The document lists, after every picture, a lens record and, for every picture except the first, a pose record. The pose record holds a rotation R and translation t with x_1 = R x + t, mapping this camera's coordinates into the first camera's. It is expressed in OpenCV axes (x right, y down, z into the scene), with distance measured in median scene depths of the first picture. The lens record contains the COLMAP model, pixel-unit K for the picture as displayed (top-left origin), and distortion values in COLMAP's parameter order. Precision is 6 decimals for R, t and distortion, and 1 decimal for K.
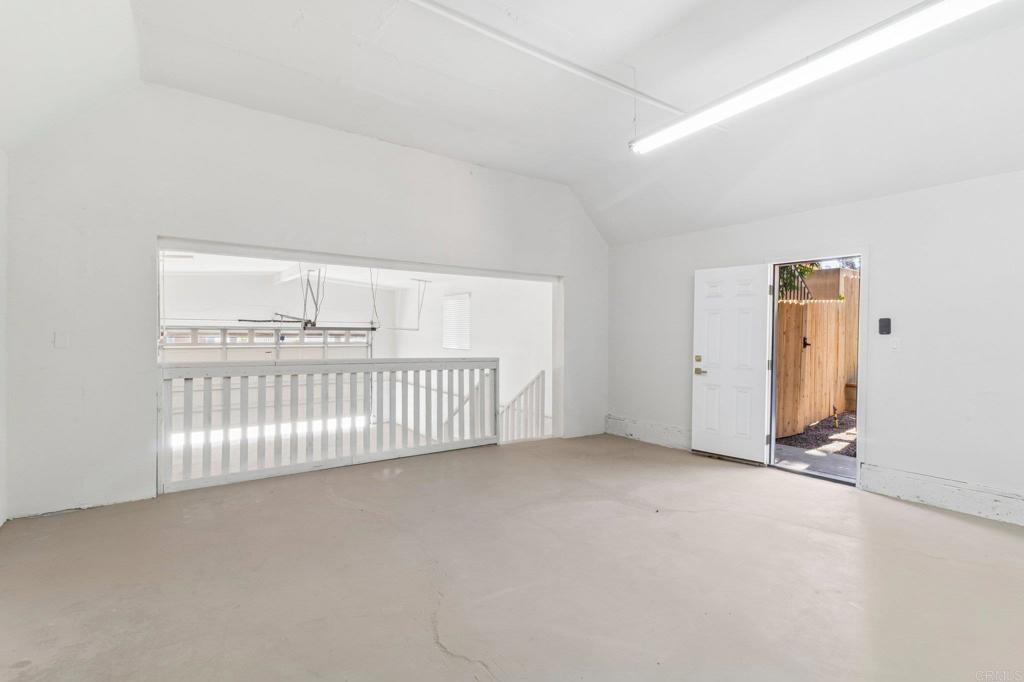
lens RADIAL K [[469.9, 0, 506.5], [0, 469.9, 340.6], [0, 0, 1]] dist [0.001295, -0.000059]
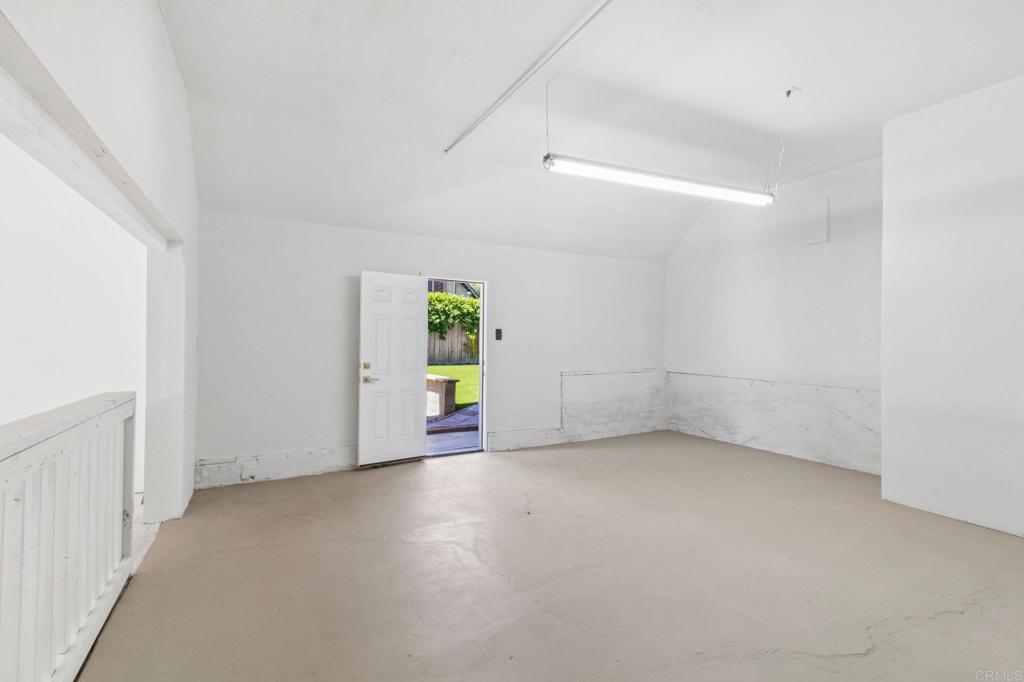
lens RADIAL K [[469.9, 0, 503.8], [0, 469.9, 340.2], [0, 0, 1]] dist [0.001295, -0.000059]
pose [[0.129756, -0.009715, 0.991498, -0.480929], [0.004666, 0.999947, 0.009187, -0.019935], [-0.991535, 0.003434, 0.129795, 0.613681]]
